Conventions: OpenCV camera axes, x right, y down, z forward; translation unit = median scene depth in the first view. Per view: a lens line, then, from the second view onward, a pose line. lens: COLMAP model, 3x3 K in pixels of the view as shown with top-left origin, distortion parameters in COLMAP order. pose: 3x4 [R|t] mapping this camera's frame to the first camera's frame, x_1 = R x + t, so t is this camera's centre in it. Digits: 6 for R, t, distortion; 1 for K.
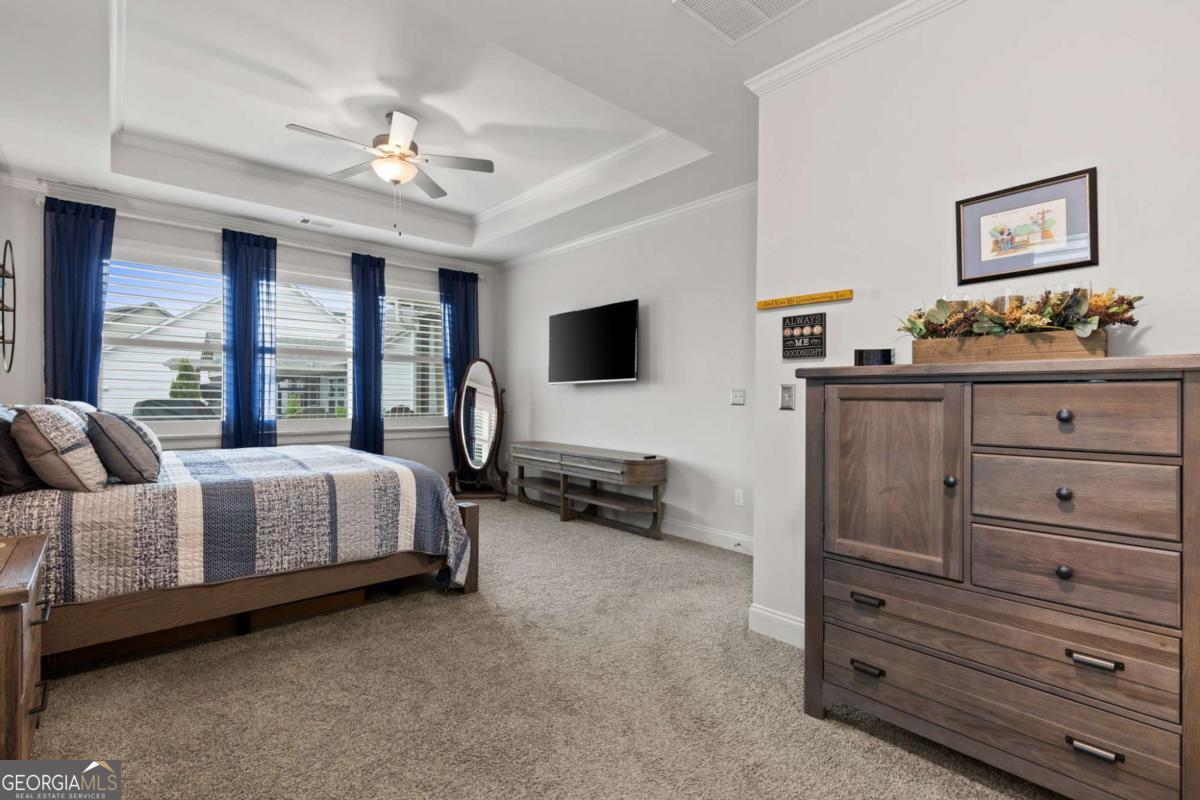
lens RADIAL K [[545.4, 0, 606.0], [0, 545.4, 394.7], [0, 0, 1]] dist [0.014018, 0.000117]
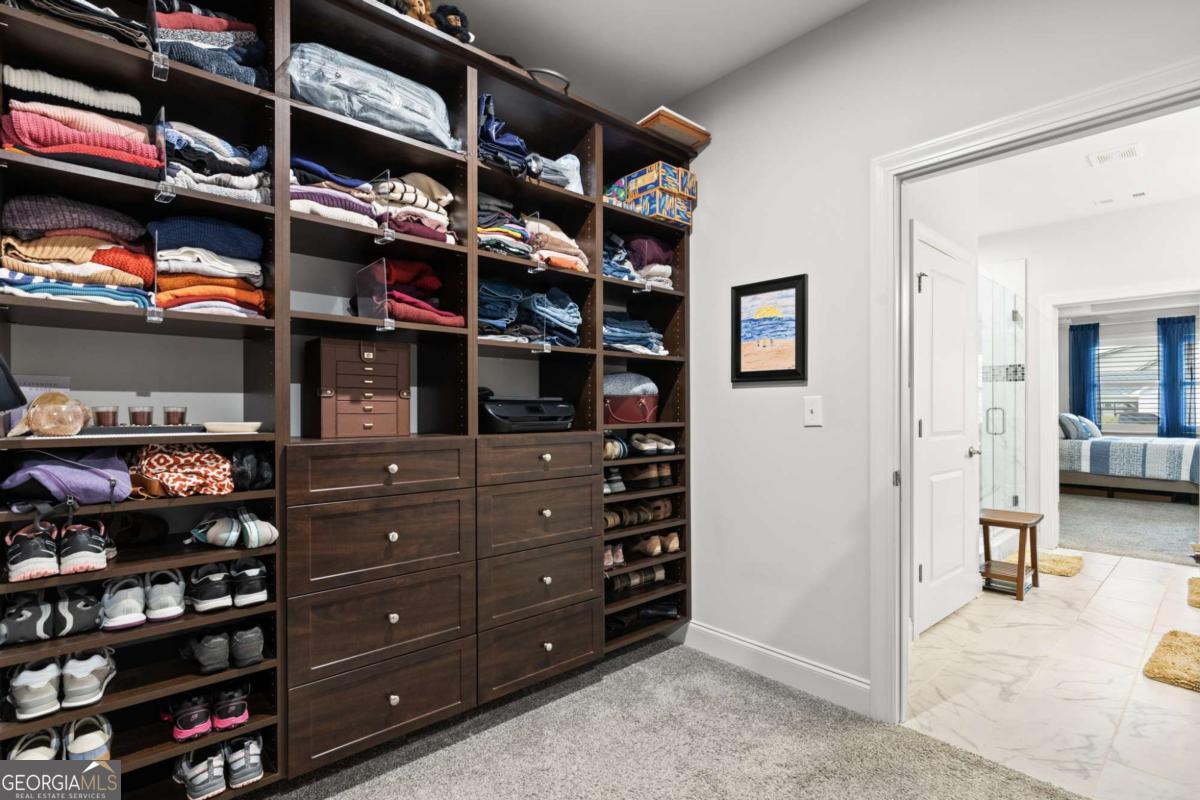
lens RADIAL K [[563.7, 0, 598.3], [0, 563.7, 404.3], [0, 0, 1]] dist [0.002045, 0.000205]
pose [[-0.012942, -0.017171, -0.999769, 1.293216], [-0.002134, 0.999851, -0.017145, 0.015352], [0.999914, 0.001911, -0.012976, -0.887899]]
